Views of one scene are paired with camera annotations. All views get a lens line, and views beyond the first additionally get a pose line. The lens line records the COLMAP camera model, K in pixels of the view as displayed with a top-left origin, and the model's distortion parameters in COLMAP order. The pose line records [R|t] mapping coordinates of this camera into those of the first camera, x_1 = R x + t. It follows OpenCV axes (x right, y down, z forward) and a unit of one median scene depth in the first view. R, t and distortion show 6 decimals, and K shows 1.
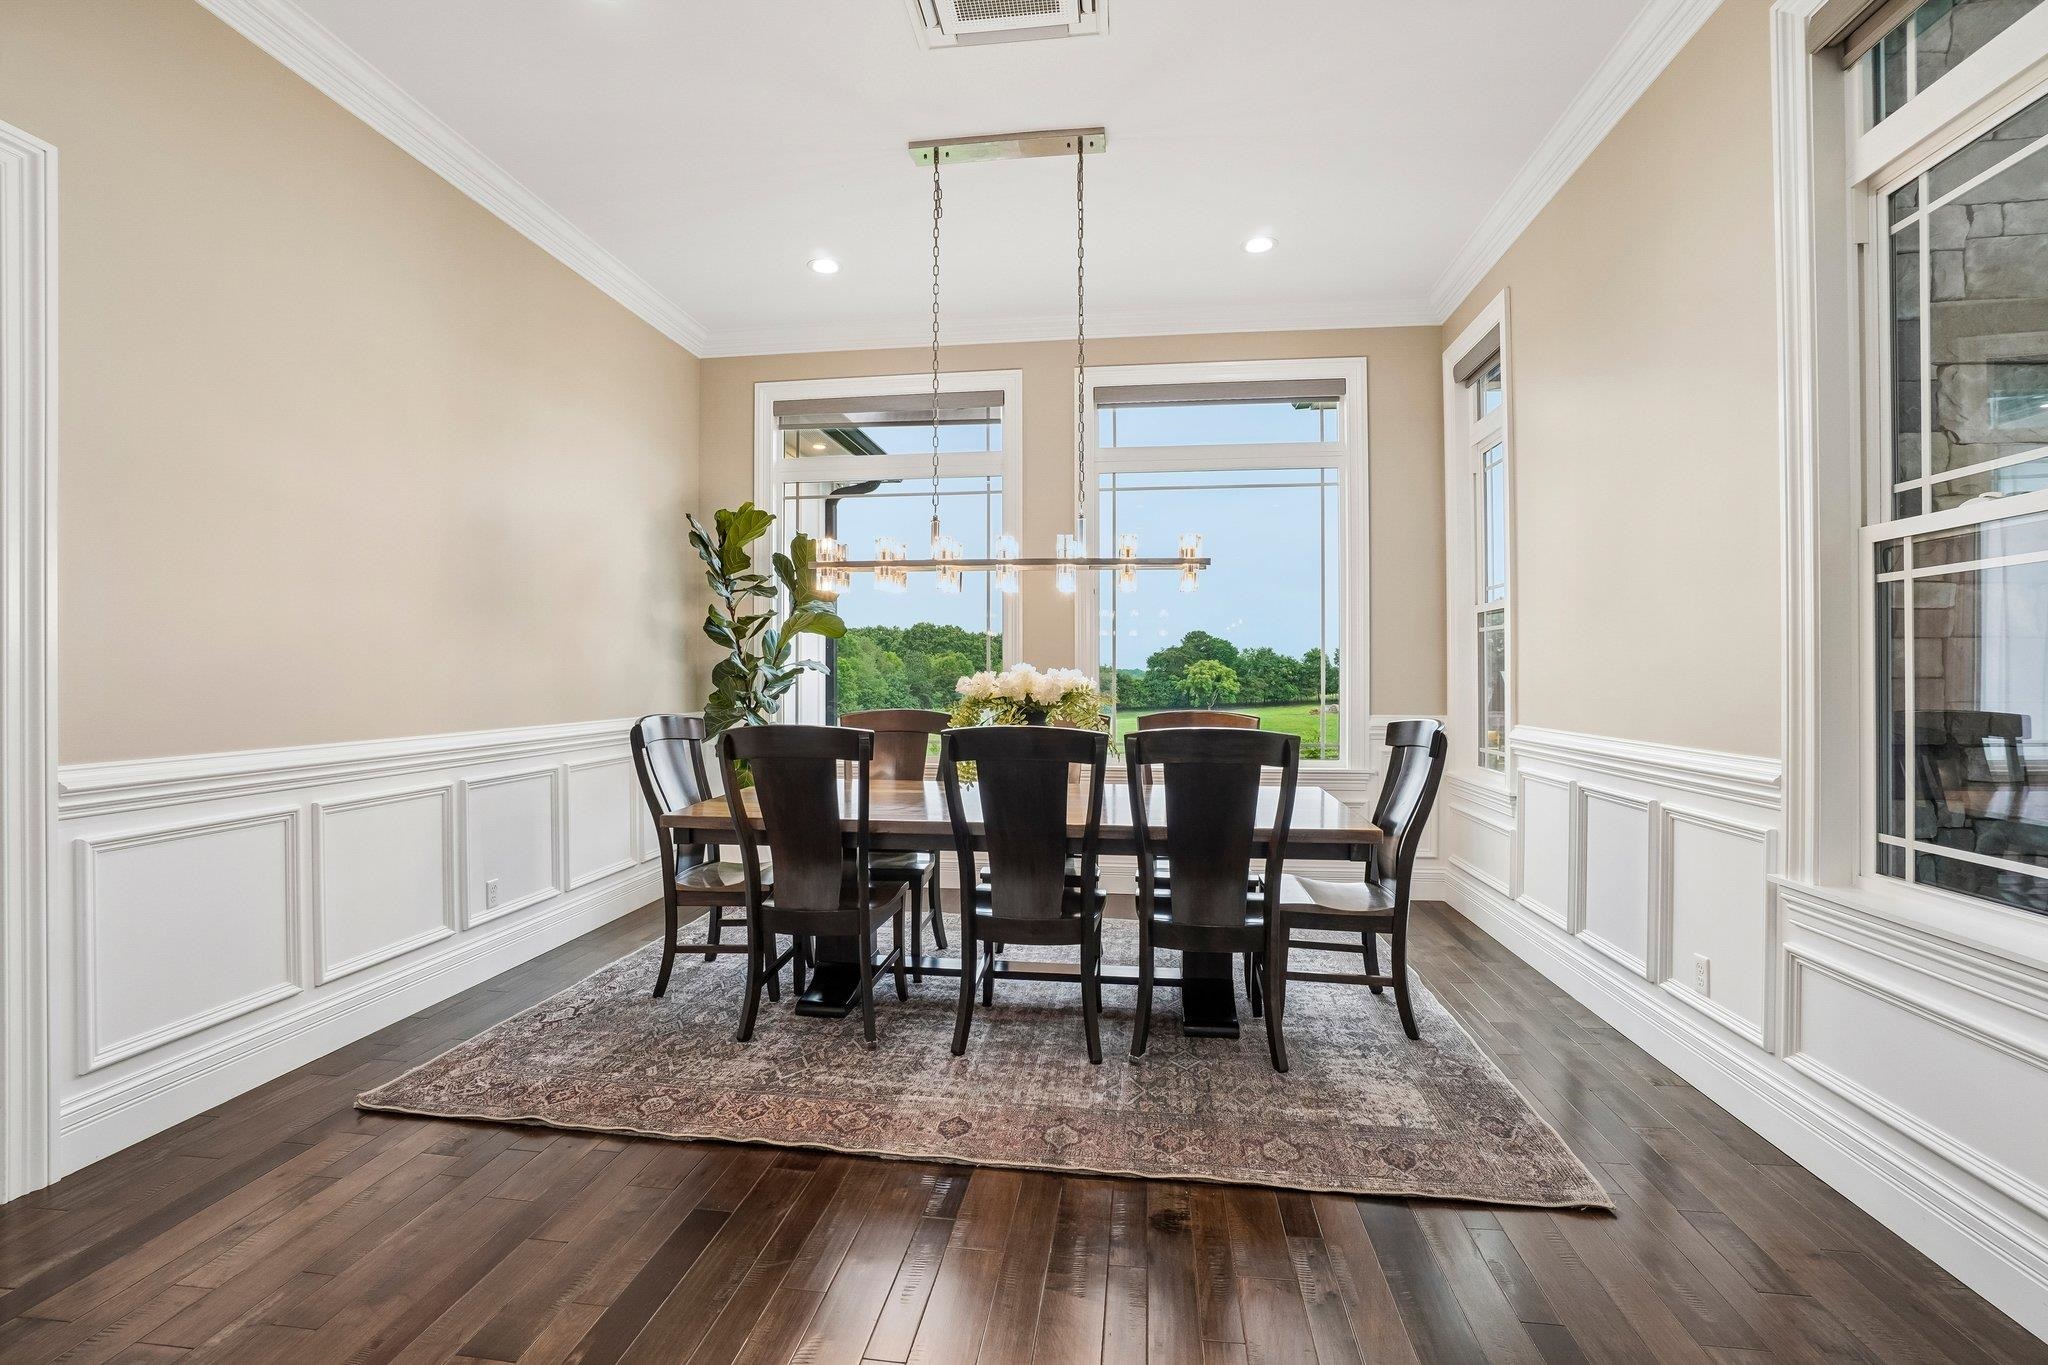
lens RADIAL K [[899.8, 0, 1024.7], [0, 899.8, 680.0], [0, 0, 1]] dist [-0.019758, 0.000317]
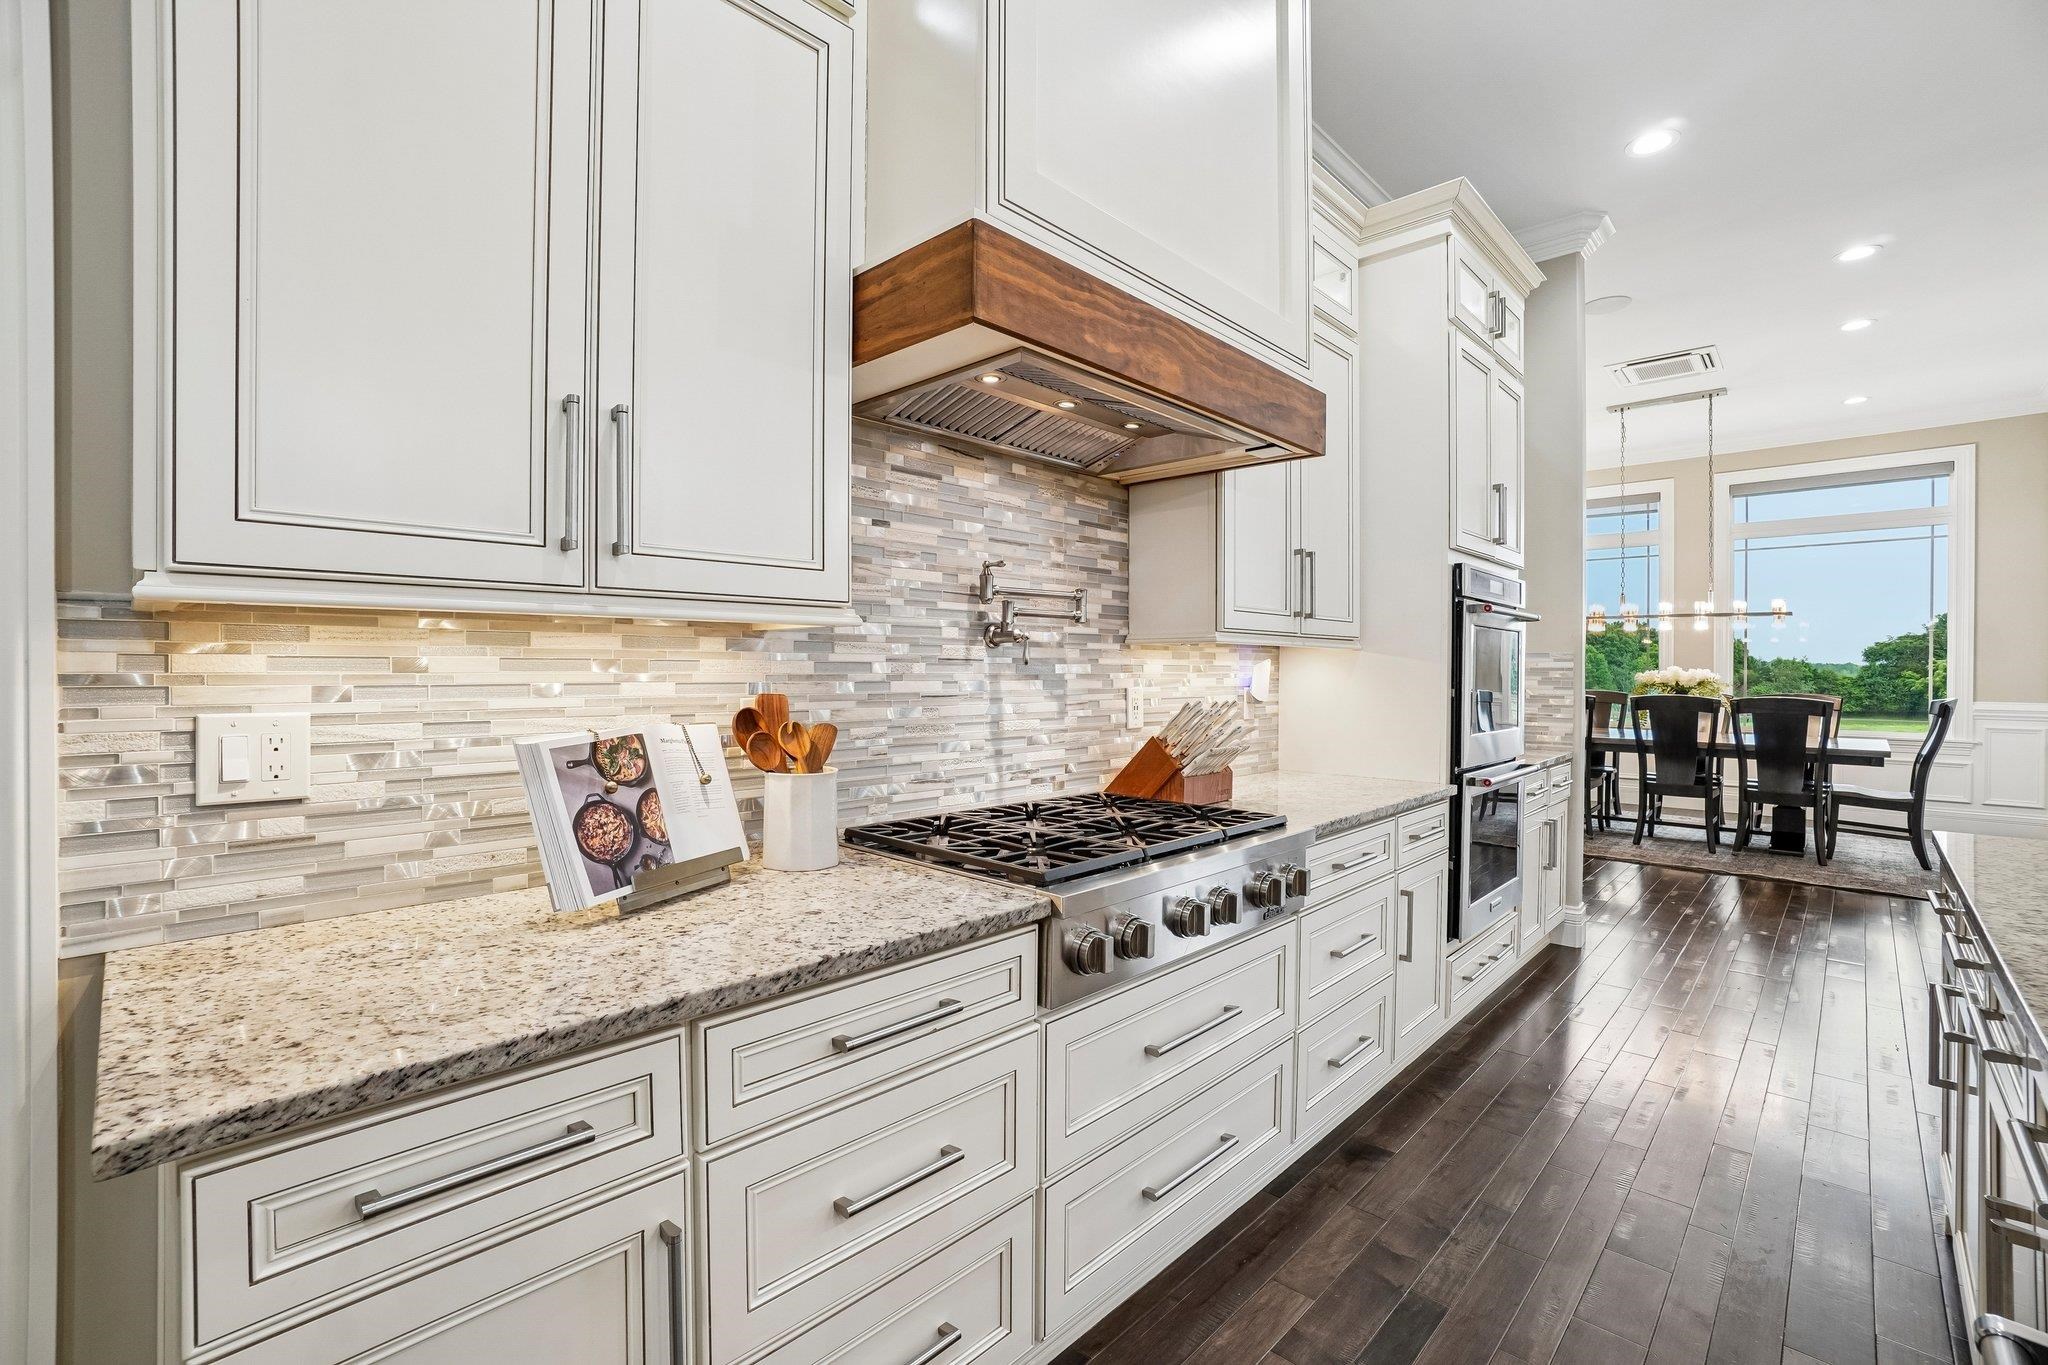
lens RADIAL K [[899.8, 0, 1033.9], [0, 899.8, 666.8], [0, 0, 1]] dist [-0.019758, 0.000317]
pose [[0.812511, 0.008047, -0.582890, -0.004423], [-0.011166, 0.999936, -0.001760, 0.001480], [0.582839, 0.007938, 0.812549, -1.531329]]
